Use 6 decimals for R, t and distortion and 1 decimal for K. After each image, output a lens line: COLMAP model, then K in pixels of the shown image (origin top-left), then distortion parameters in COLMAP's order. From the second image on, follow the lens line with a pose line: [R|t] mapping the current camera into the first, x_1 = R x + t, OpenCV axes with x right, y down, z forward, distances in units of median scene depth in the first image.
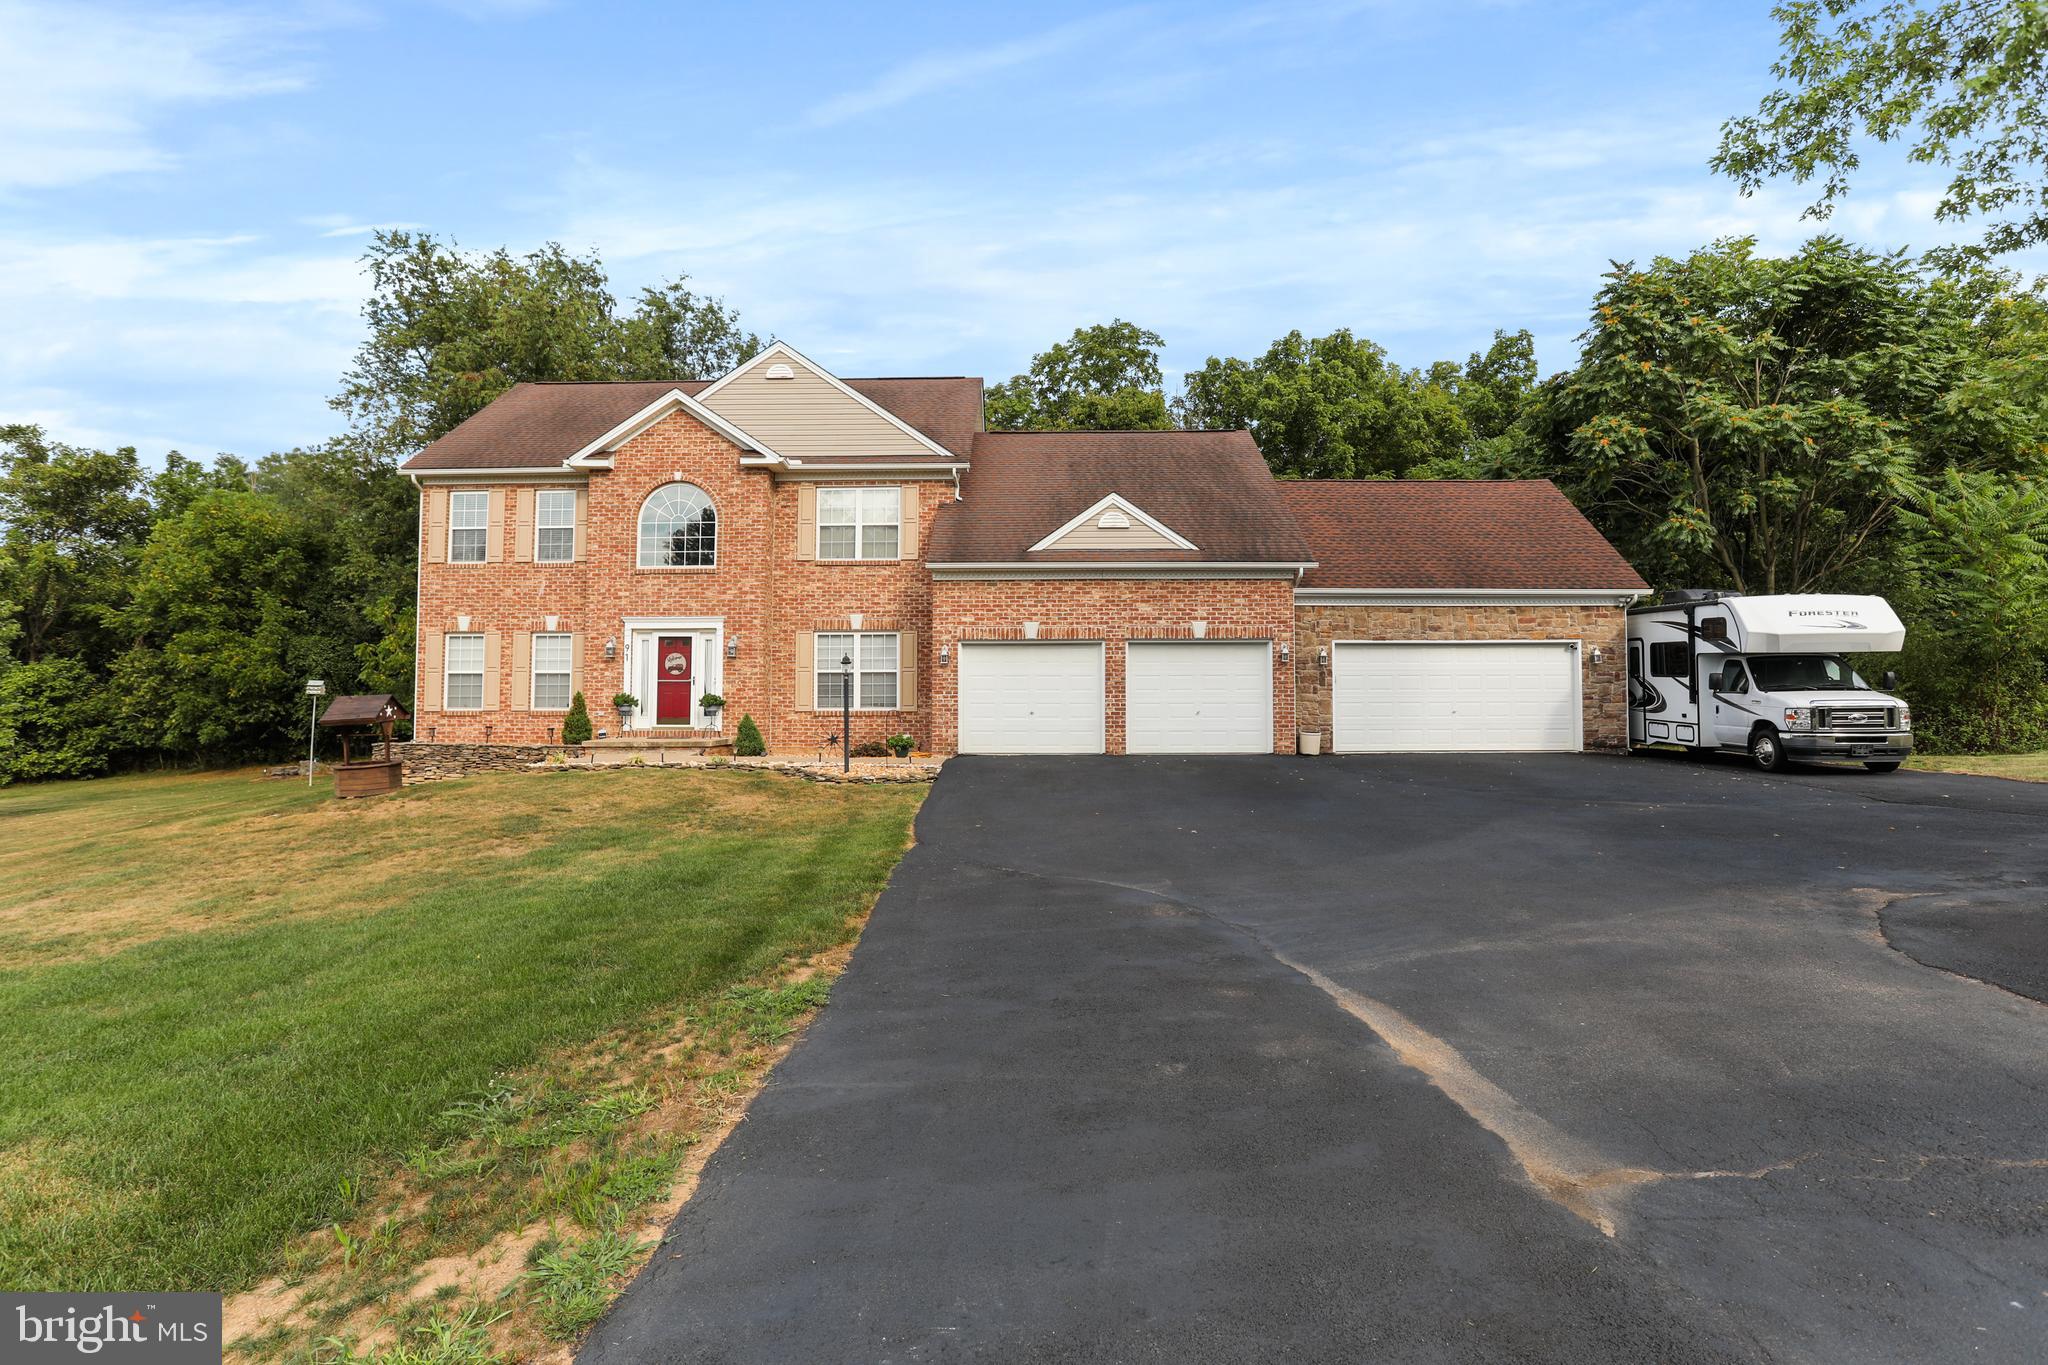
lens RADIAL K [[1054.0, 0, 1024.0], [0, 1054.0, 682.5], [0, 0, 1]] dist [-0.044312, 0.000470]
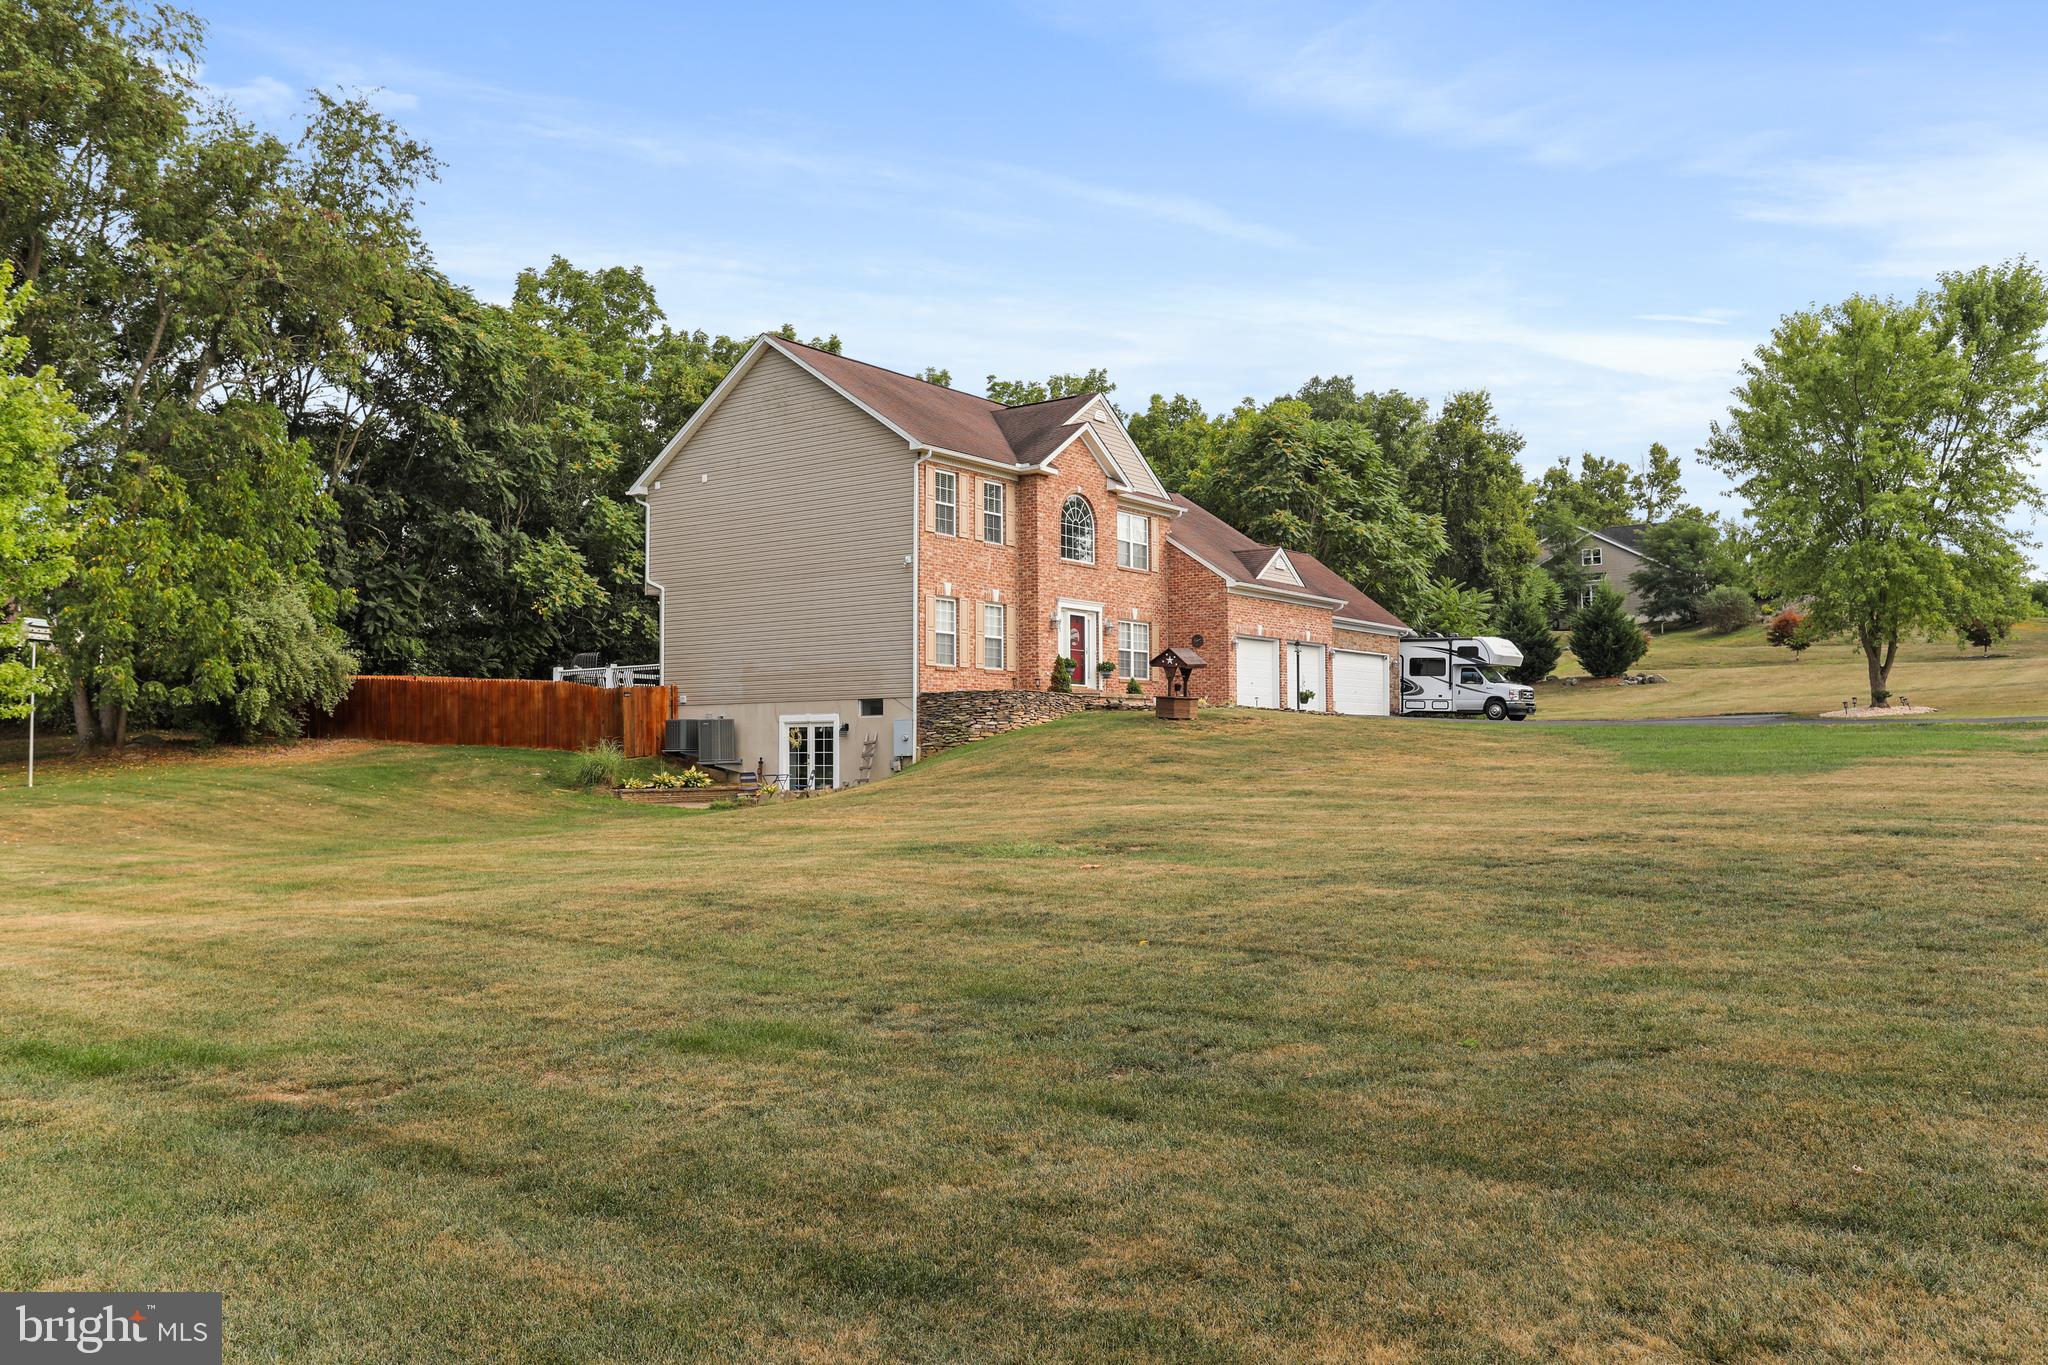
lens RADIAL K [[1532.6, 0, 1027.9], [0, 1532.6, 766.6], [0, 0, 1]] dist [-0.000490, 0.024987]
pose [[0.580999, -0.007594, 0.813869, -1.979019], [-0.014033, 0.999714, 0.019346, 0.109895], [-0.813784, -0.022661, 0.580726, -0.041735]]
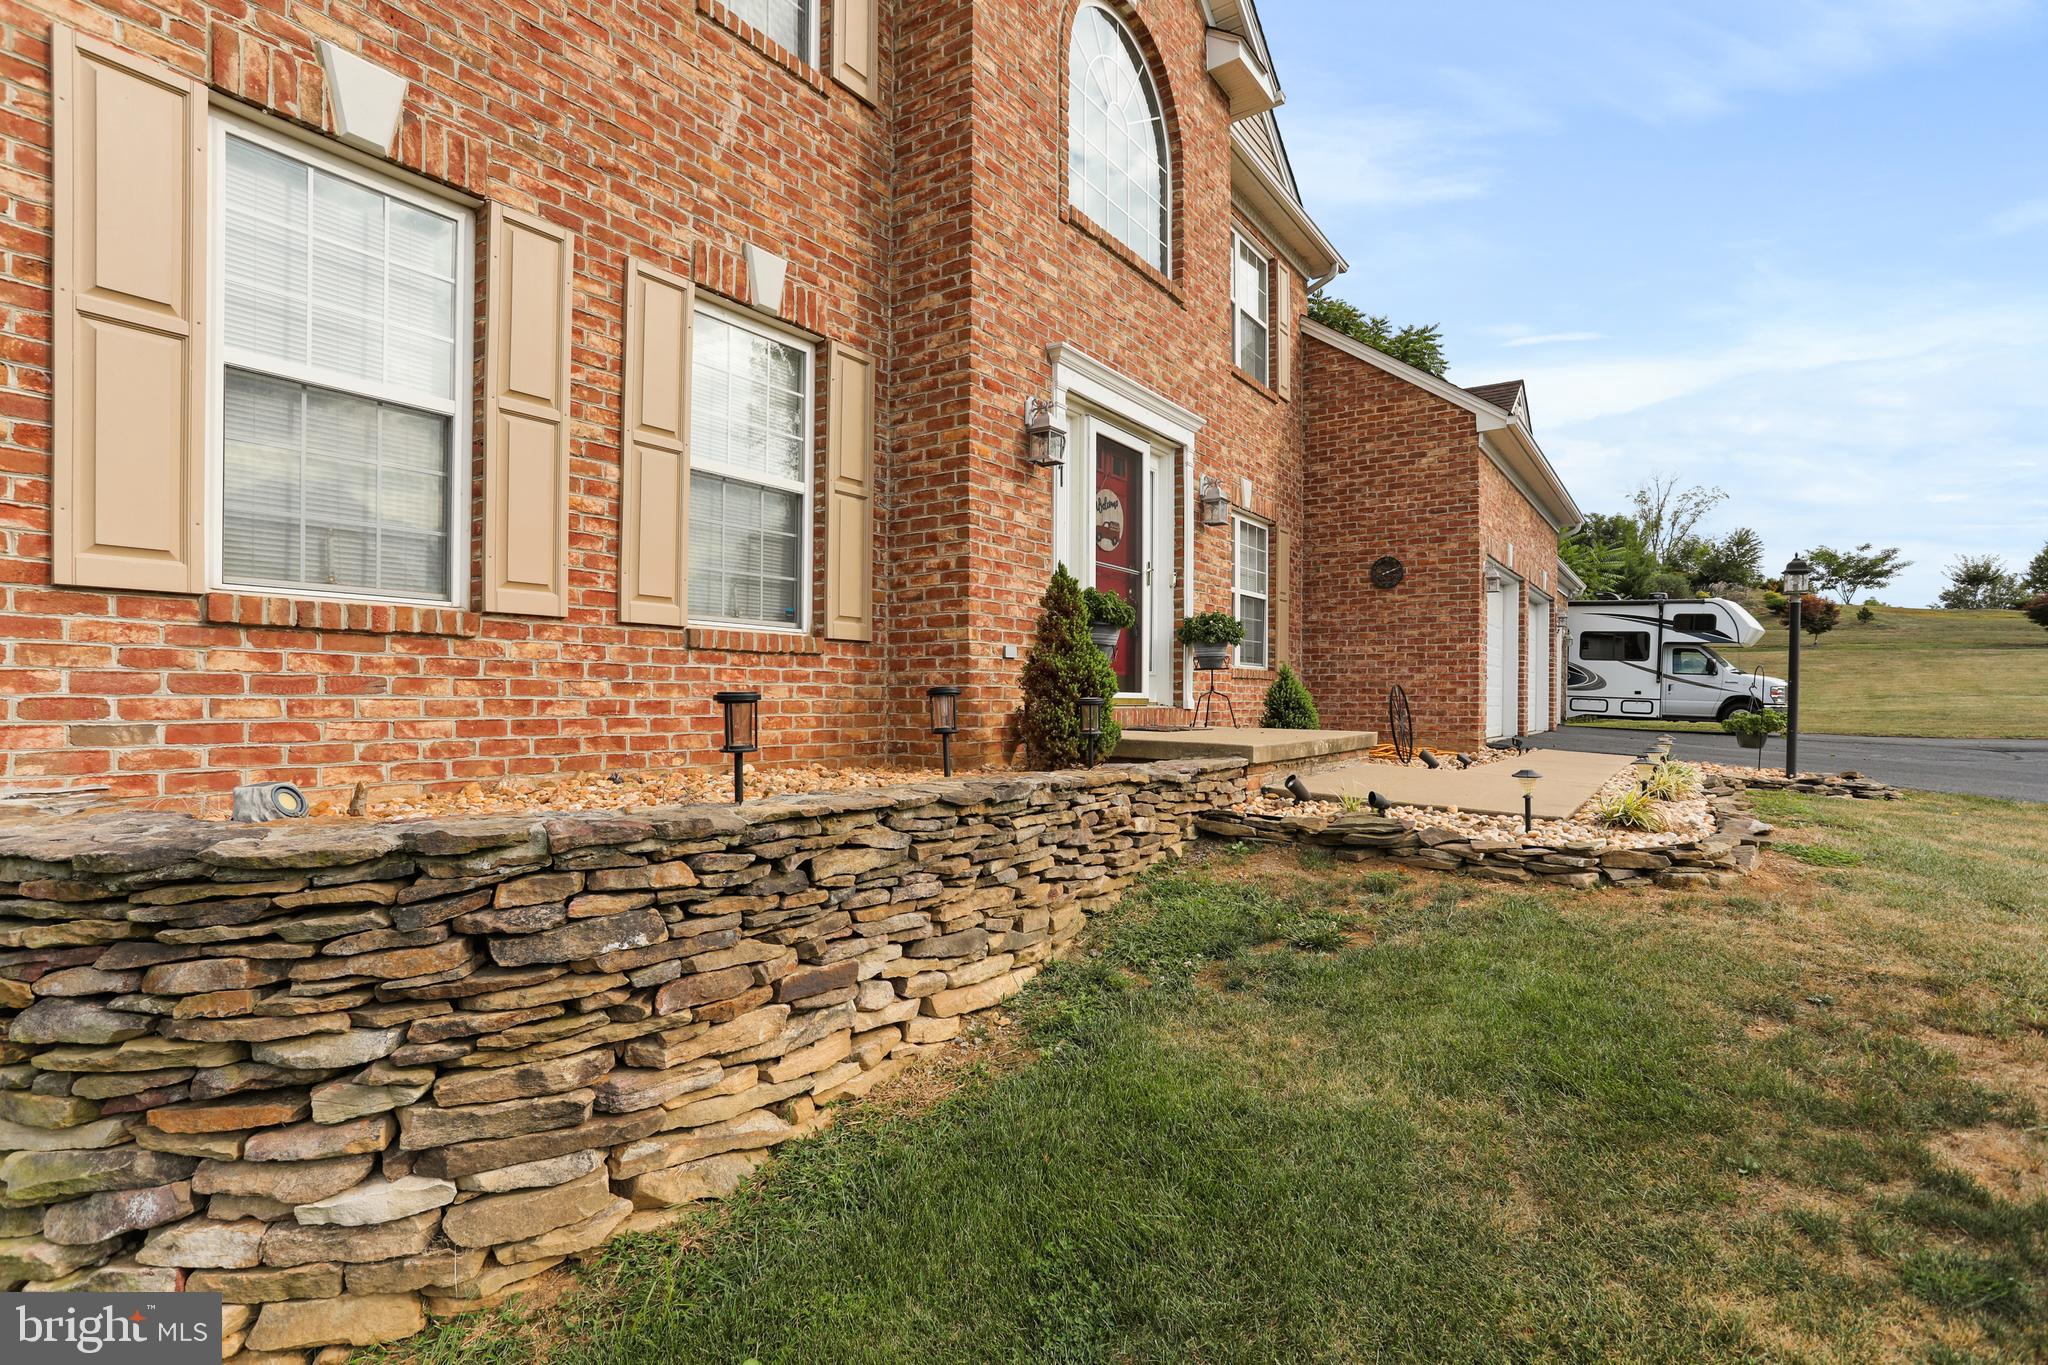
lens RADIAL K [[985.7, 0, 1021.8], [0, 985.7, 710.4], [0, 0, 1]] dist [-0.044662, 0.000220]
pose [[0.563361, -0.005201, 0.826195, -0.655228], [-0.026960, 0.999332, 0.024674, 0.040883], [-0.825771, -0.036174, 0.562844, 0.877356]]
